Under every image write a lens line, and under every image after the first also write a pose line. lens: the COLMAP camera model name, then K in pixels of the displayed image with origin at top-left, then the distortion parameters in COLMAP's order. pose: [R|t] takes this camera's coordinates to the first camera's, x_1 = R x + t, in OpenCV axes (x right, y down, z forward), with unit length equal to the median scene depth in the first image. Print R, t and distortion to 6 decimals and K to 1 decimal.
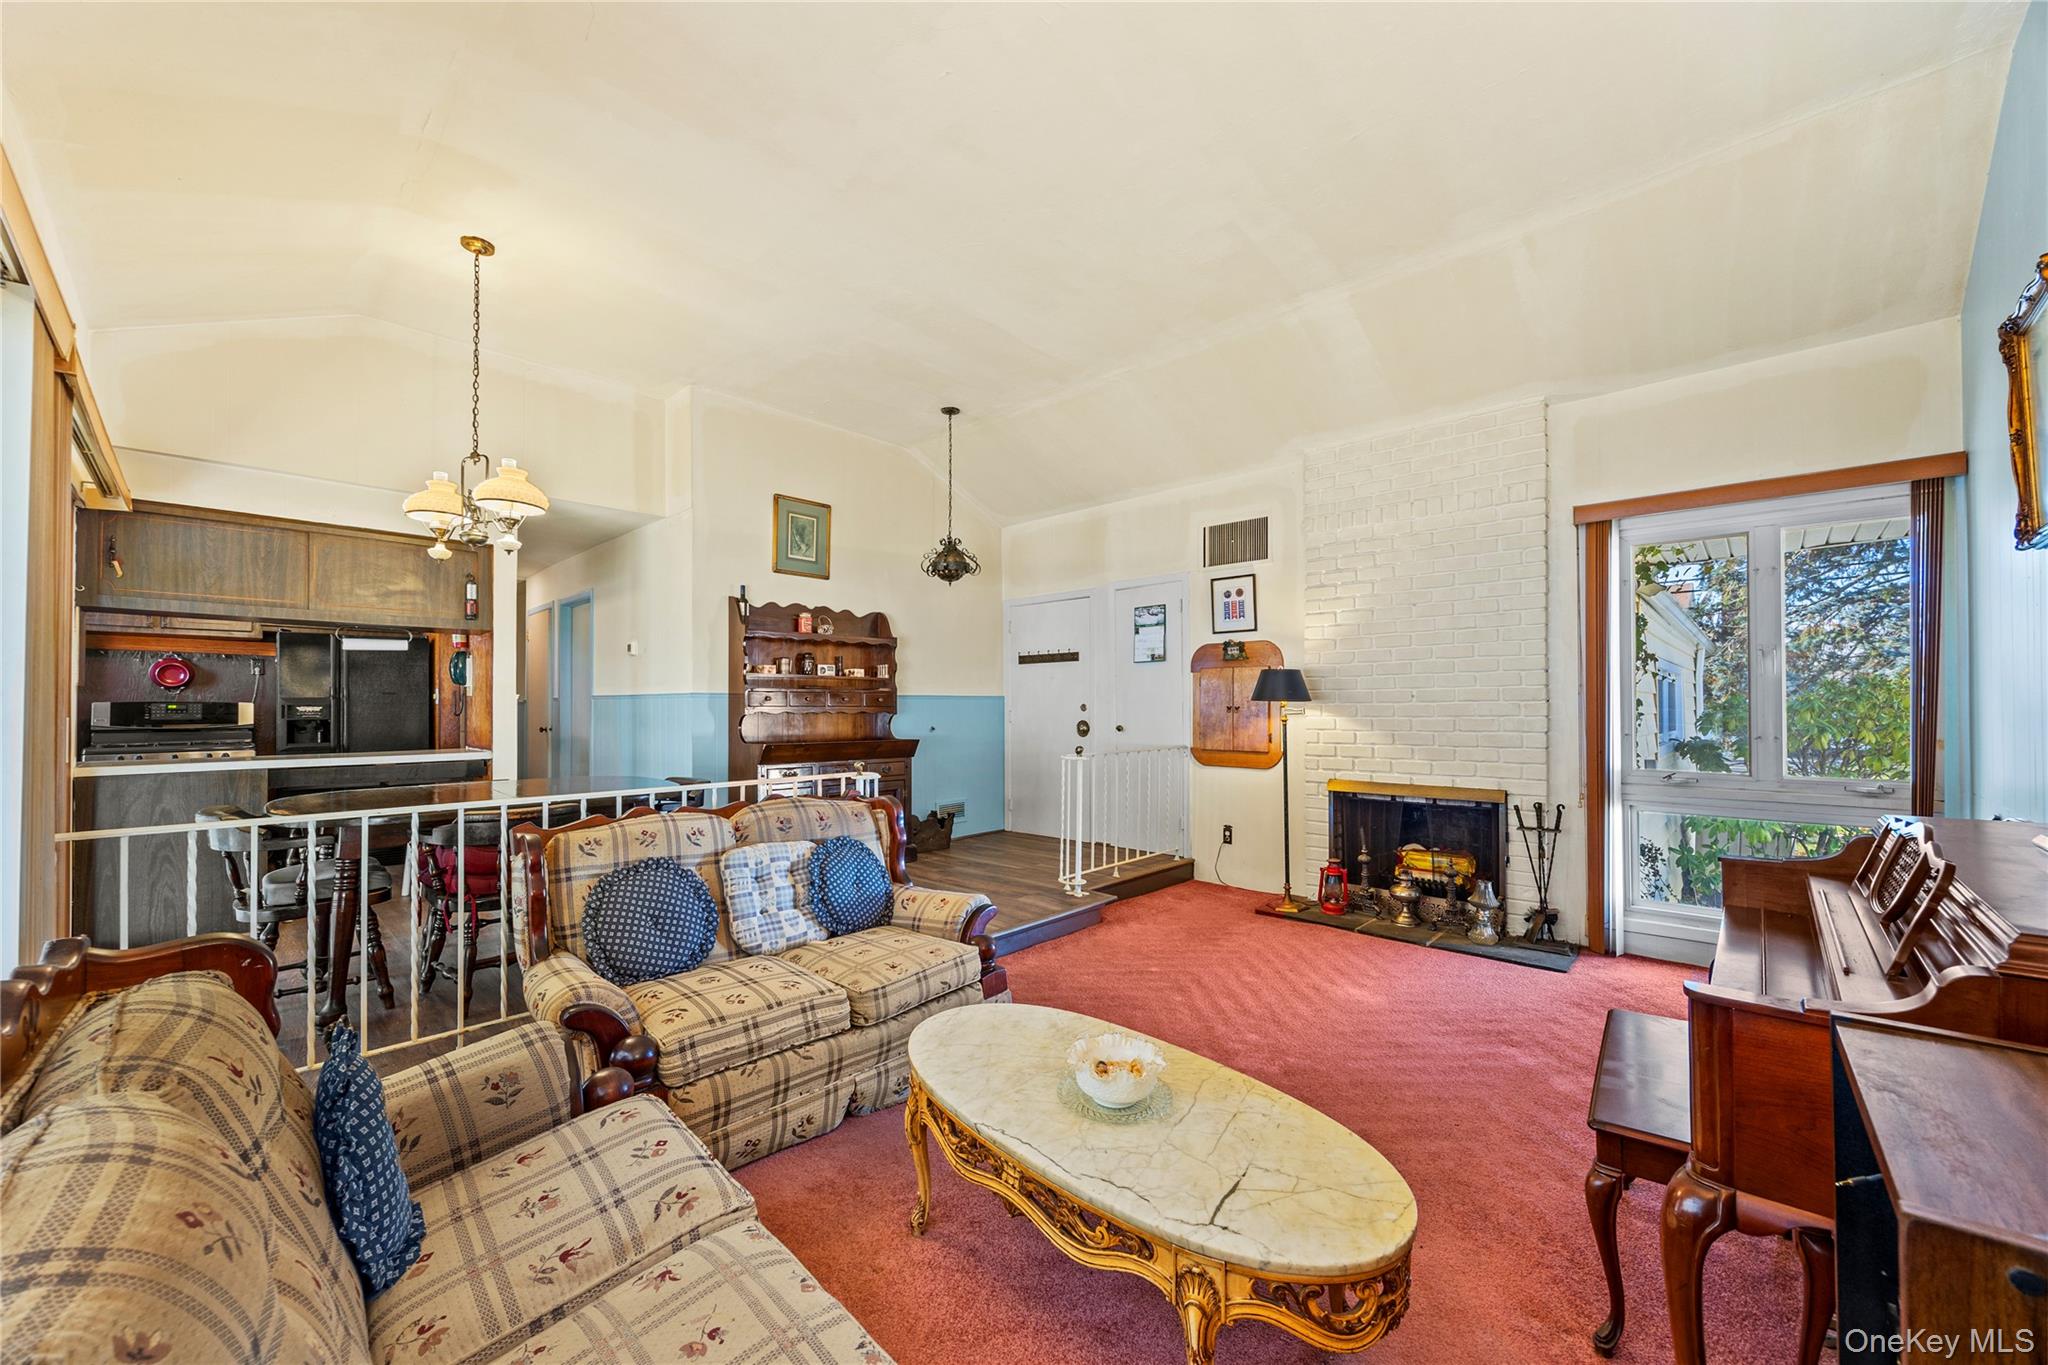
lens RADIAL K [[785.8, 0, 1016.1], [0, 785.8, 693.3], [0, 0, 1]] dist [-0.002513, 0.000438]
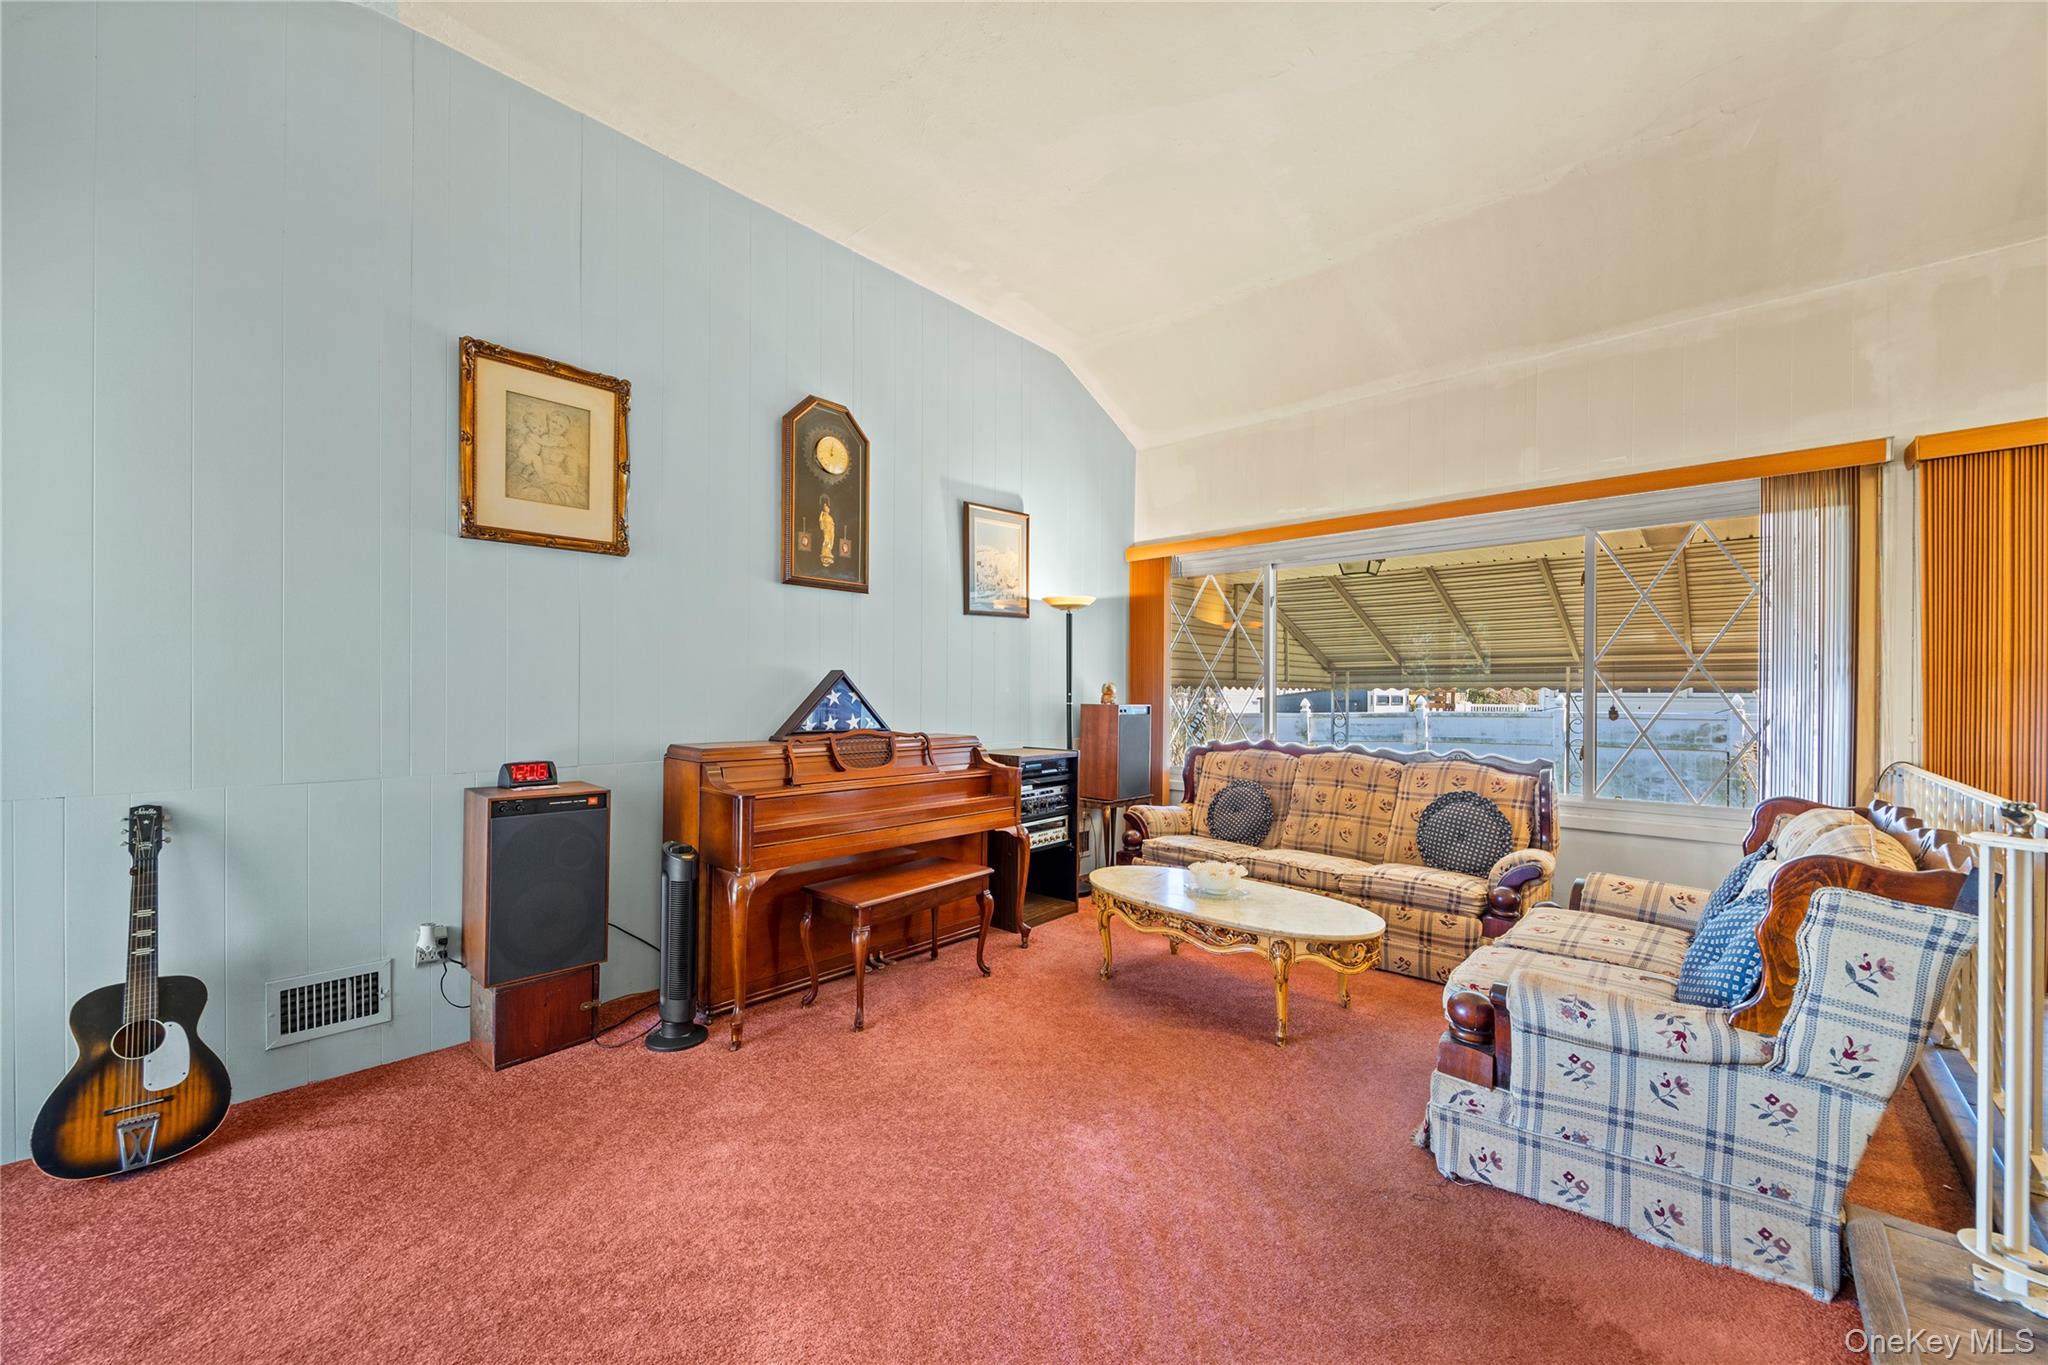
lens RADIAL K [[785.8, 0, 1021.8], [0, 785.8, 695.0], [0, 0, 1]] dist [-0.002513, 0.000438]
pose [[-0.999339, -0.007567, -0.035569, 0.231216], [-0.007001, 0.999847, -0.016017, 0.029797], [0.035685, -0.015758, -0.999239, 1.014407]]
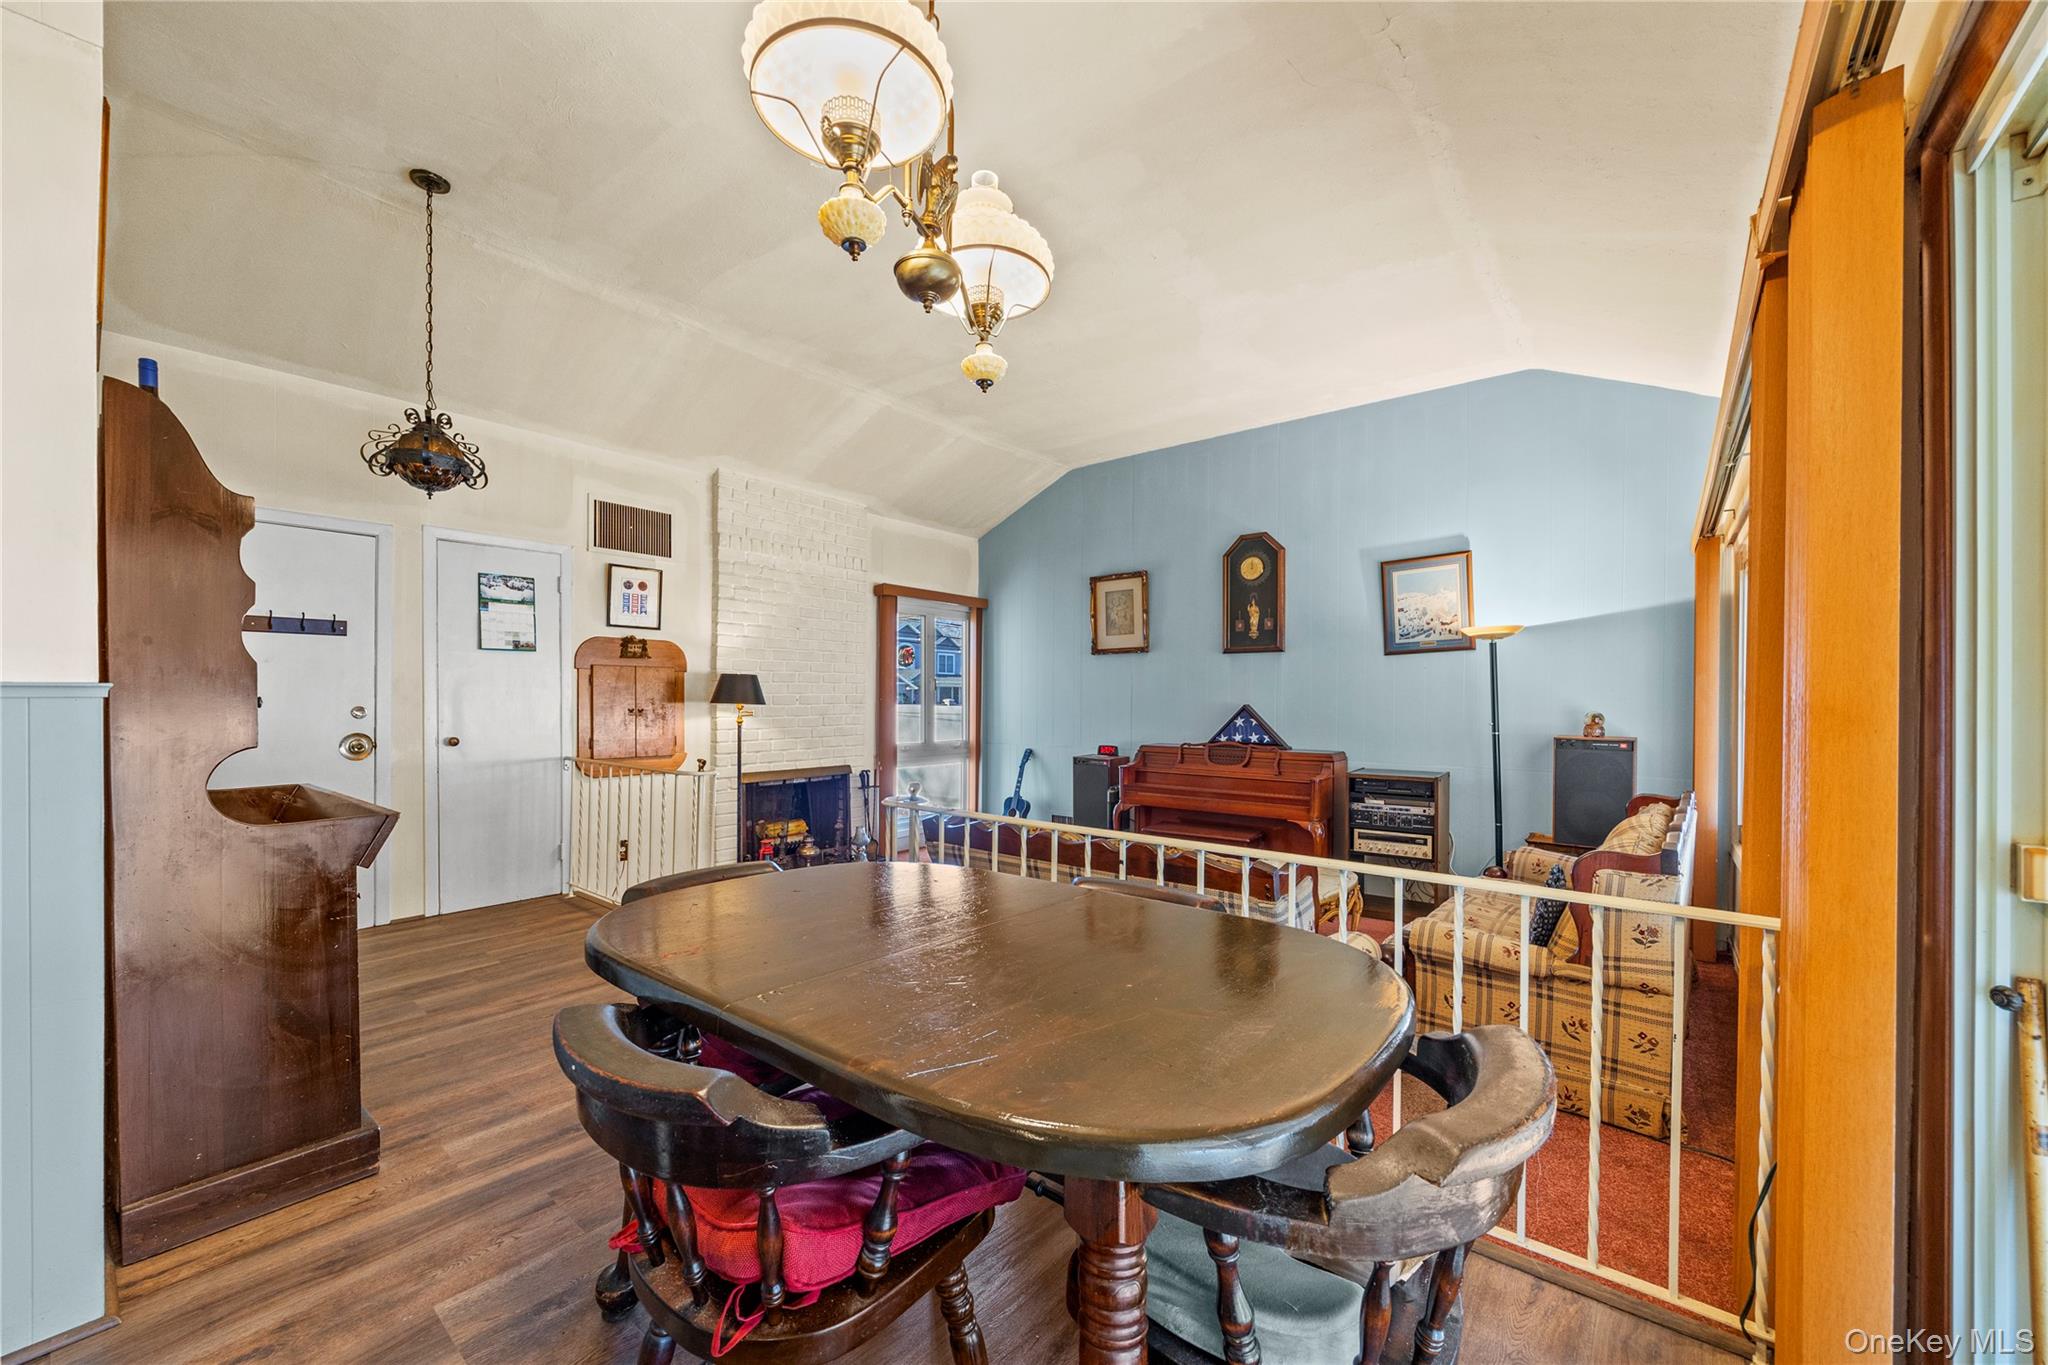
lens RADIAL K [[785.8, 0, 1030.1], [0, 785.8, 702.3], [0, 0, 1]] dist [-0.002513, 0.000438]
pose [[-0.100197, -0.005202, 0.994954, -0.761877], [-0.021569, 0.999763, 0.003055, -0.004398], [-0.994734, -0.021154, -0.100286, 0.709169]]
